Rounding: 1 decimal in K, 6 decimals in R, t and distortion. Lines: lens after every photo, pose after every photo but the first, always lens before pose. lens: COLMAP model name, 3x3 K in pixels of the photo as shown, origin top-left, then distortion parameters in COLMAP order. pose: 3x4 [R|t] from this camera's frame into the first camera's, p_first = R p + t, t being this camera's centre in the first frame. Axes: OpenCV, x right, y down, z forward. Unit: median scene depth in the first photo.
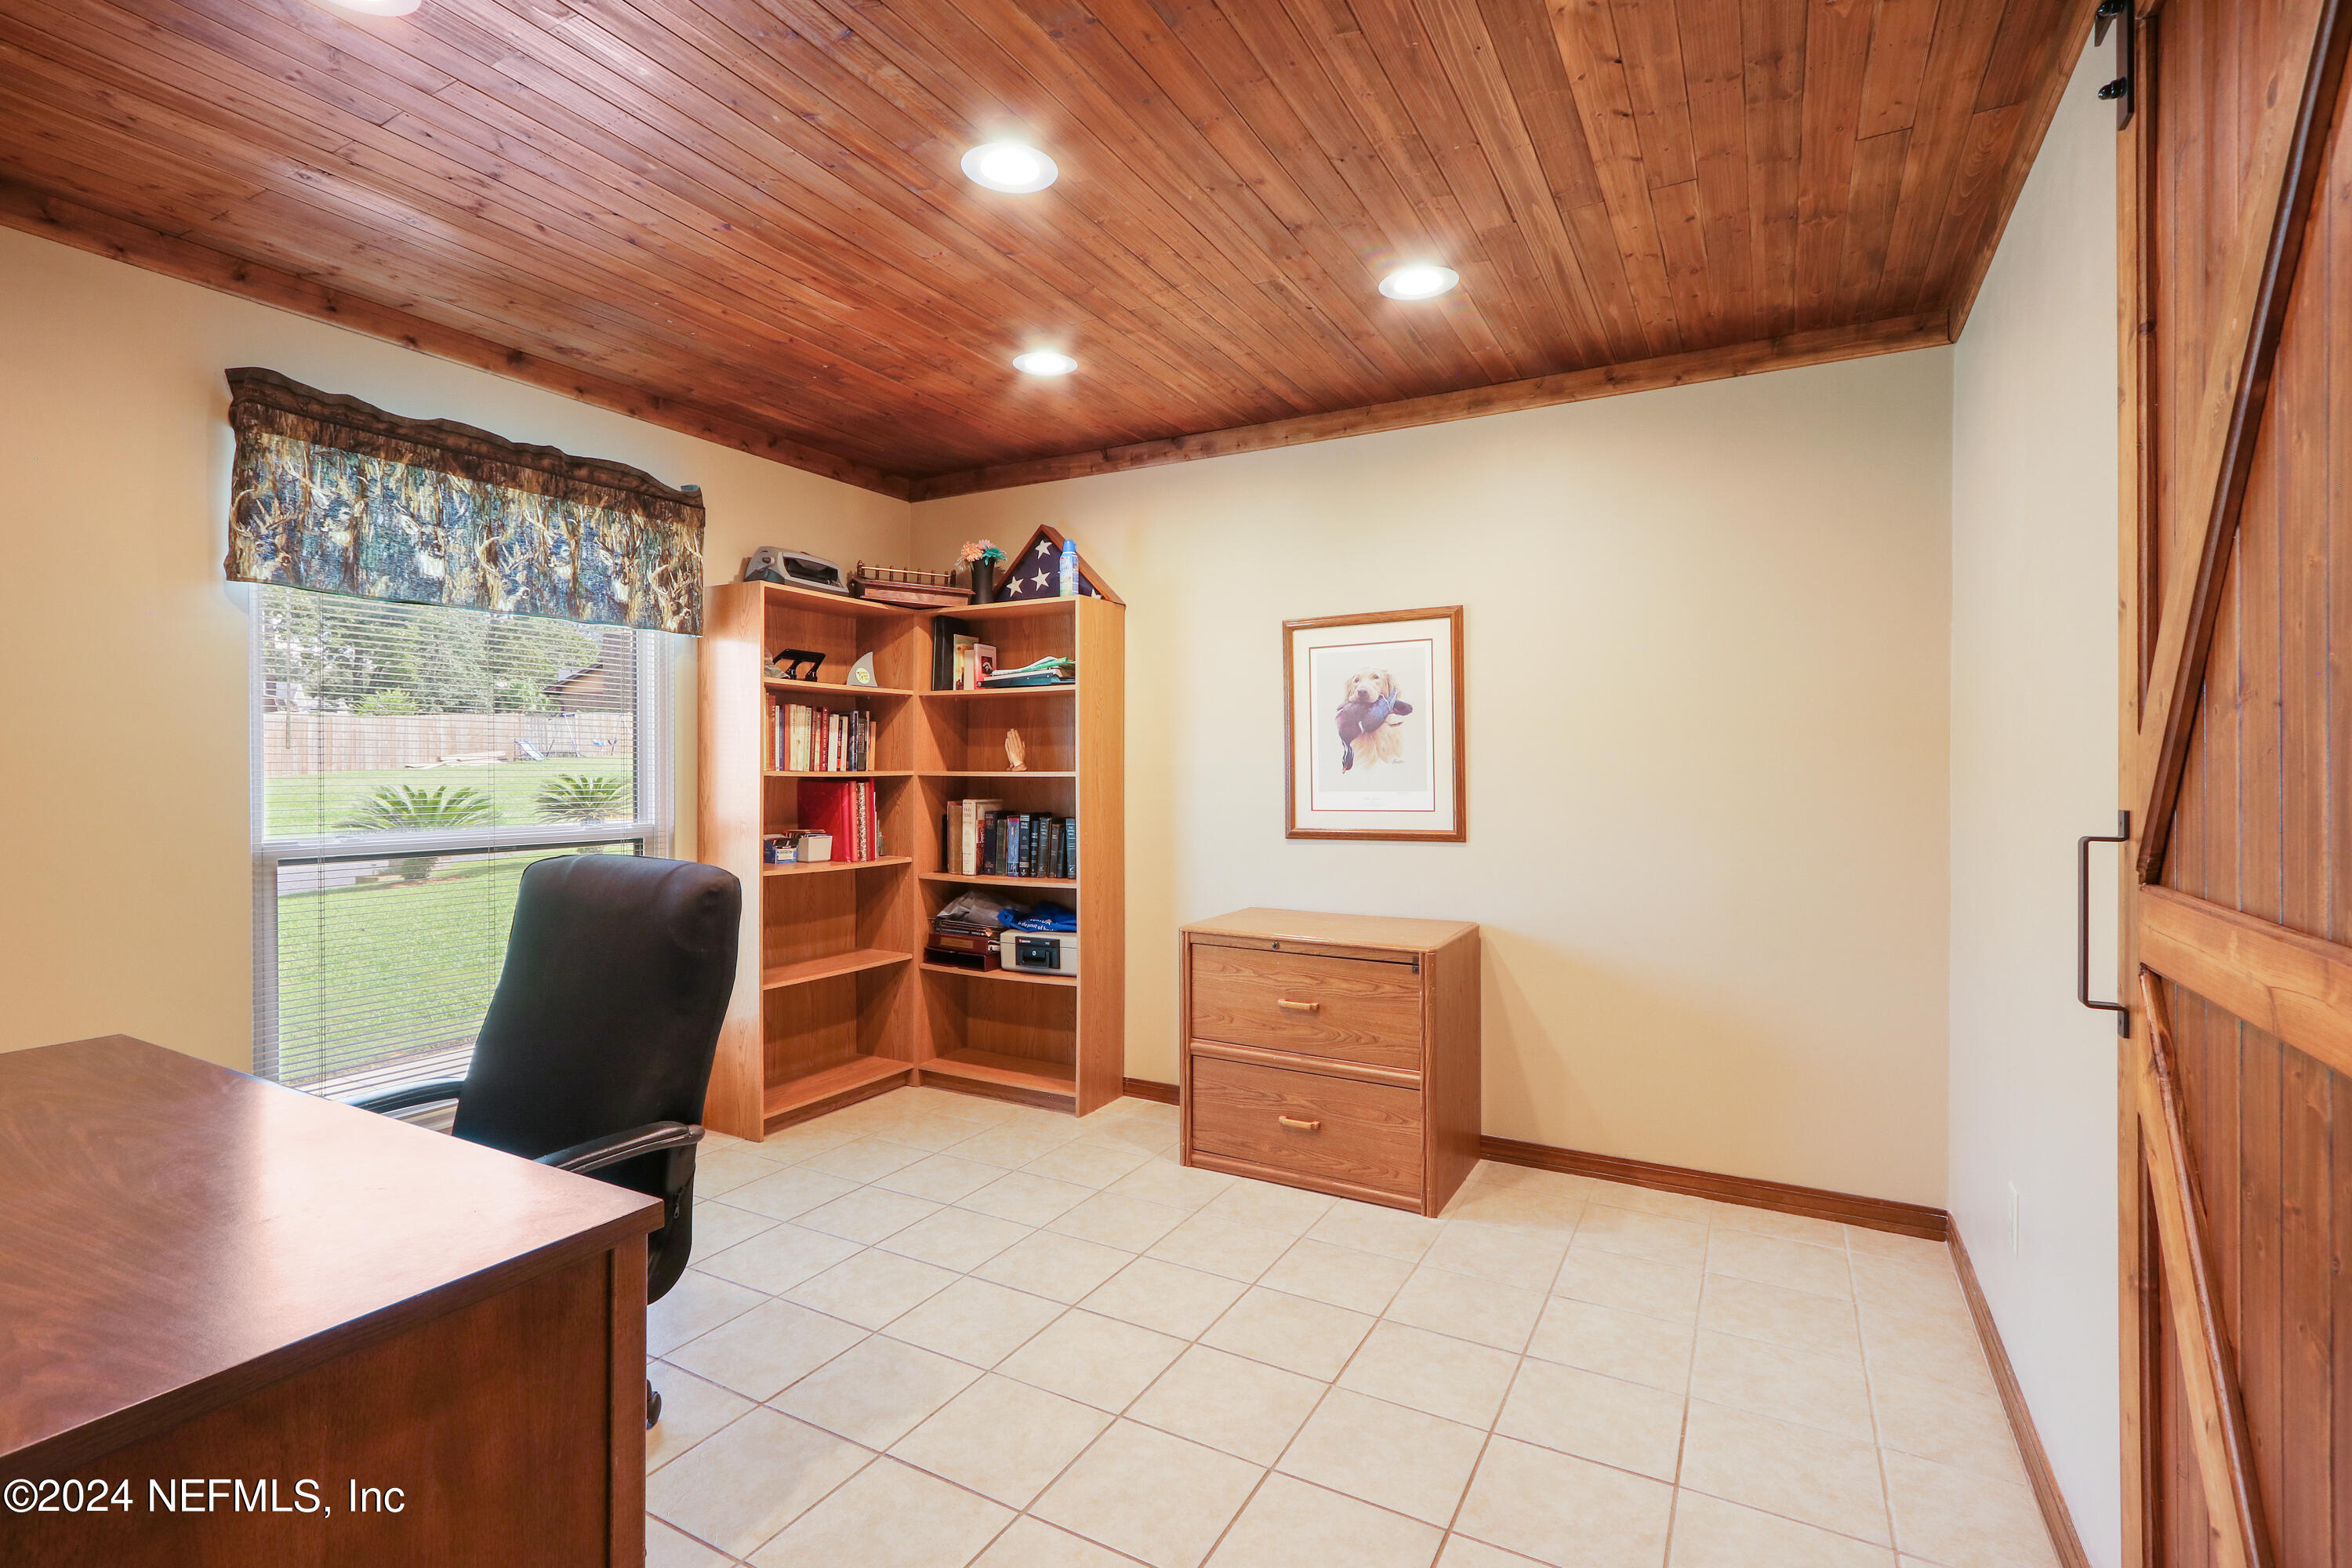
lens RADIAL K [[1109.4, 0, 1164.1], [0, 1109.4, 785.6], [0, 0, 1]] dist [-0.011718, 0.004328]
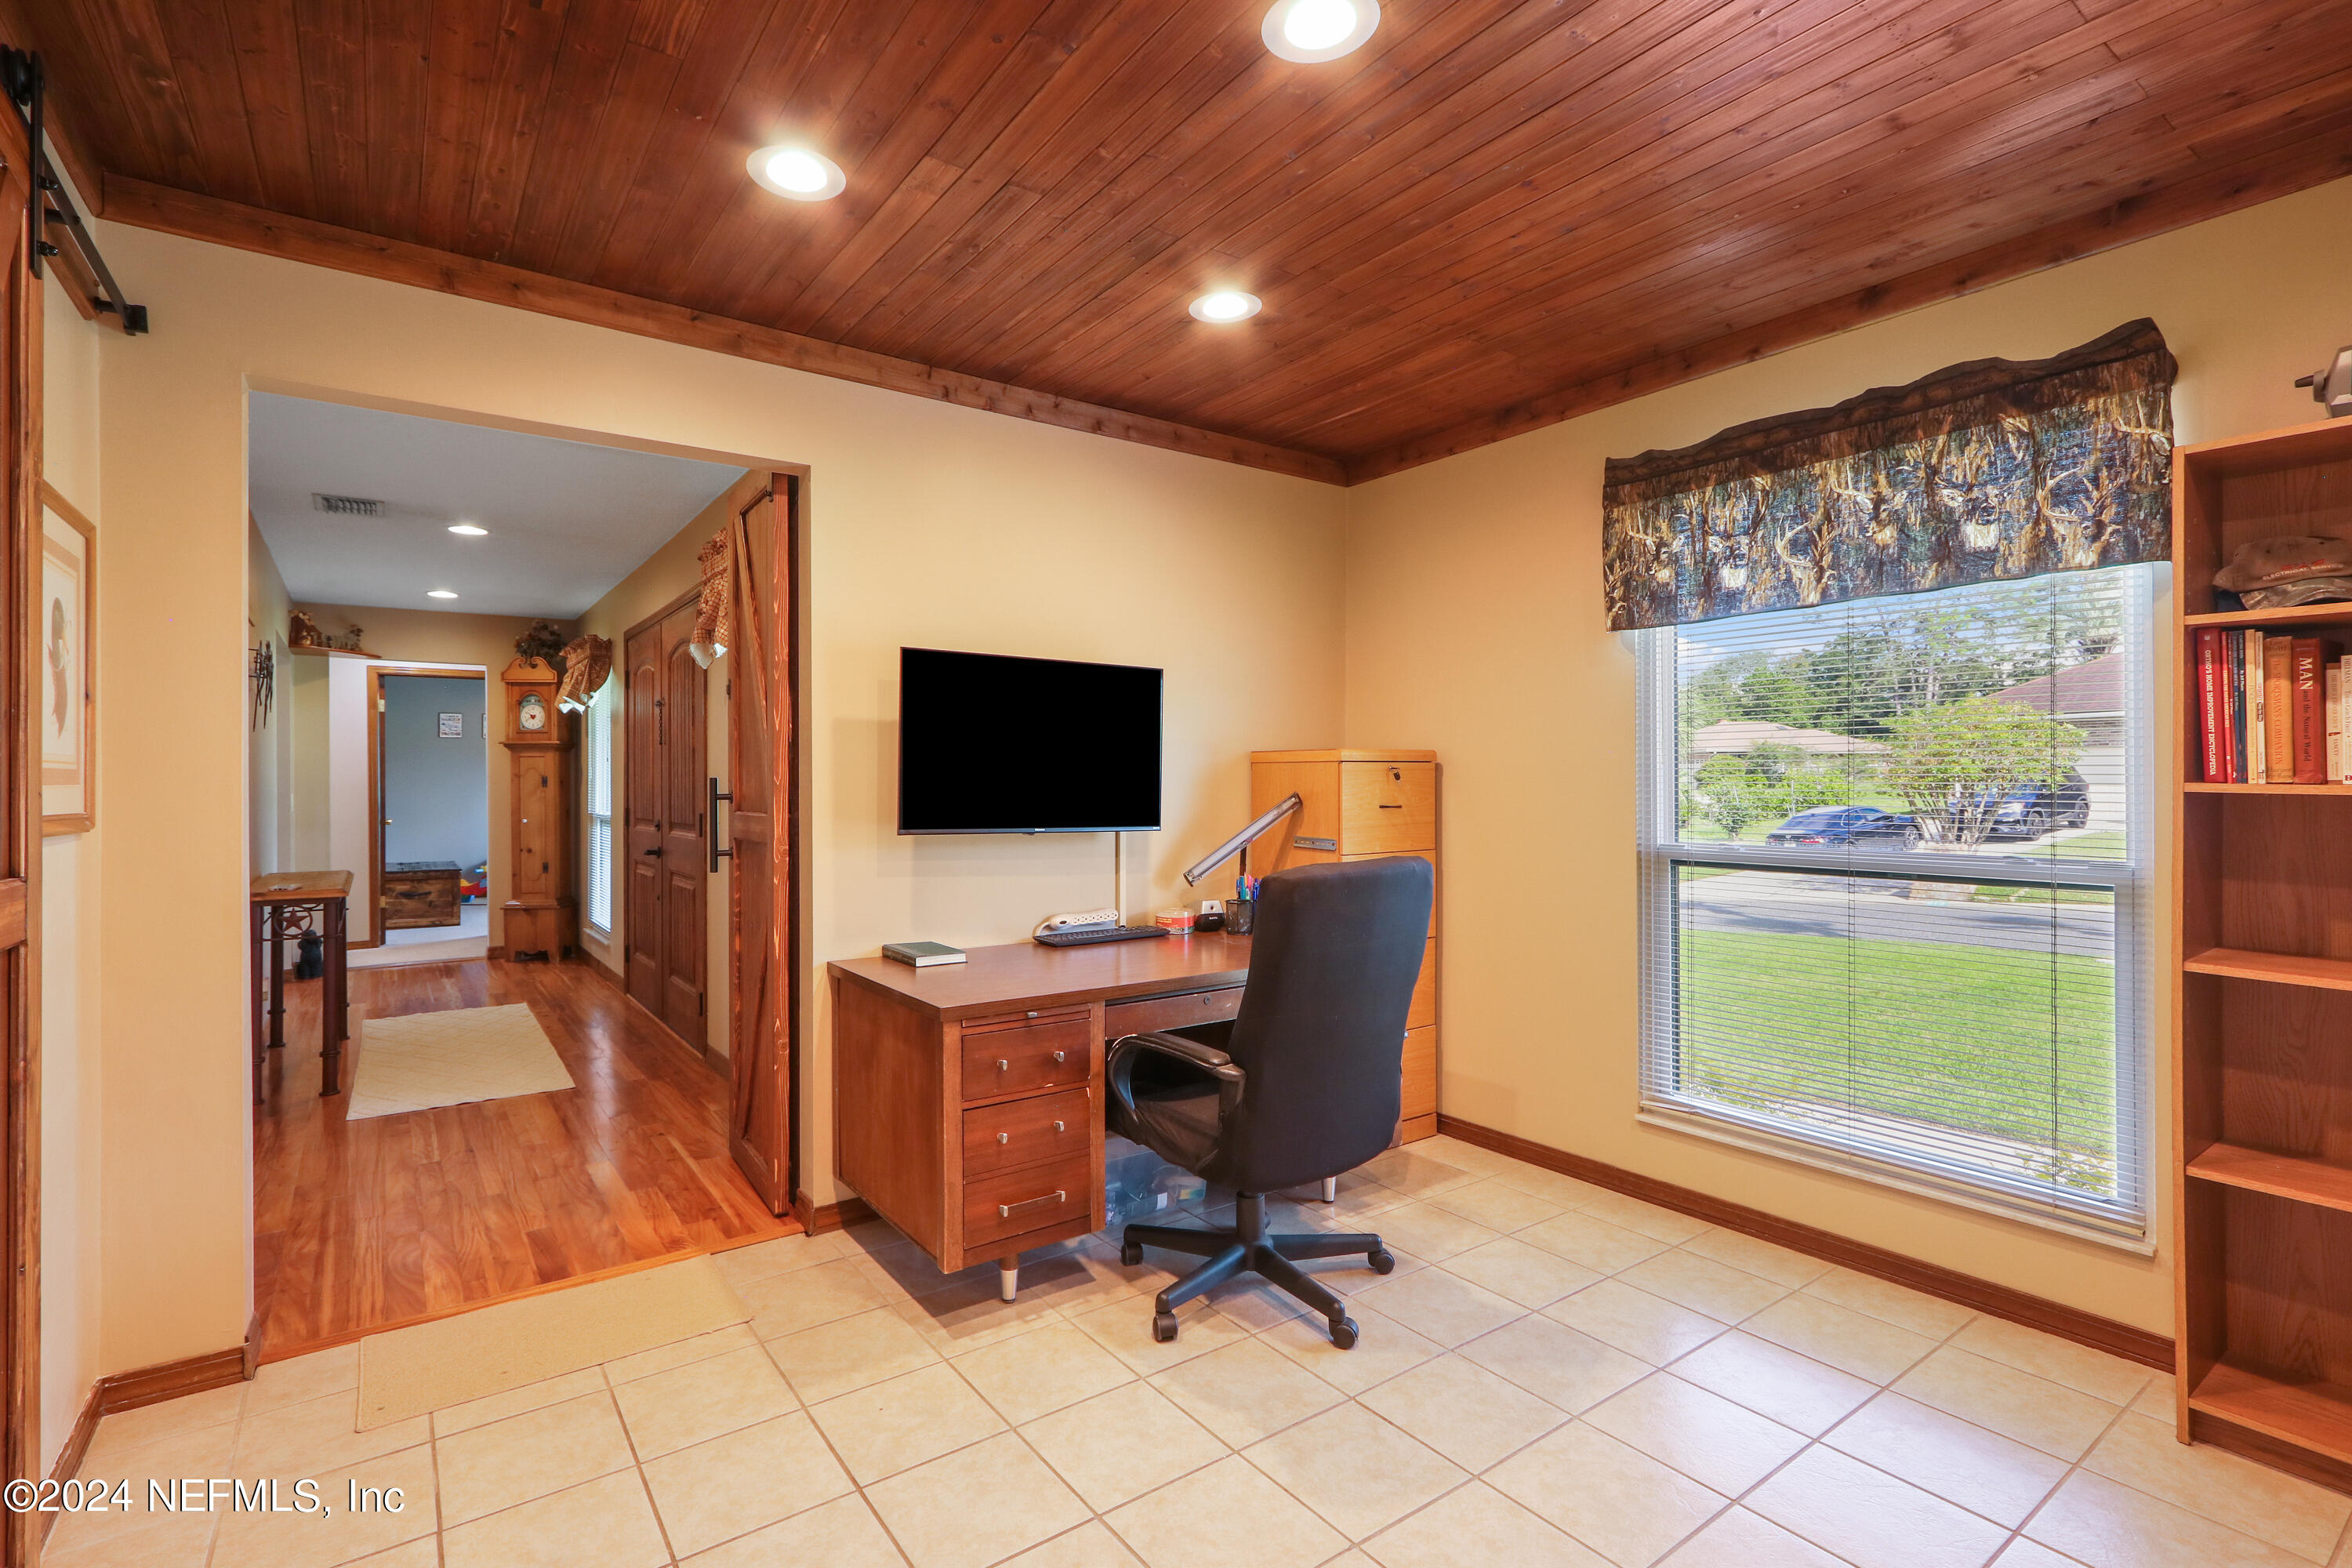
lens RADIAL K [[1109.4, 0, 1084.3], [0, 1109.4, 770.4], [0, 0, 1]] dist [-0.011718, 0.004328]
pose [[-0.505827, 0.008105, -0.862597, 0.495746], [0.001859, 0.999964, 0.008306, -0.031947], [0.862633, 0.002598, -0.505824, 0.983589]]
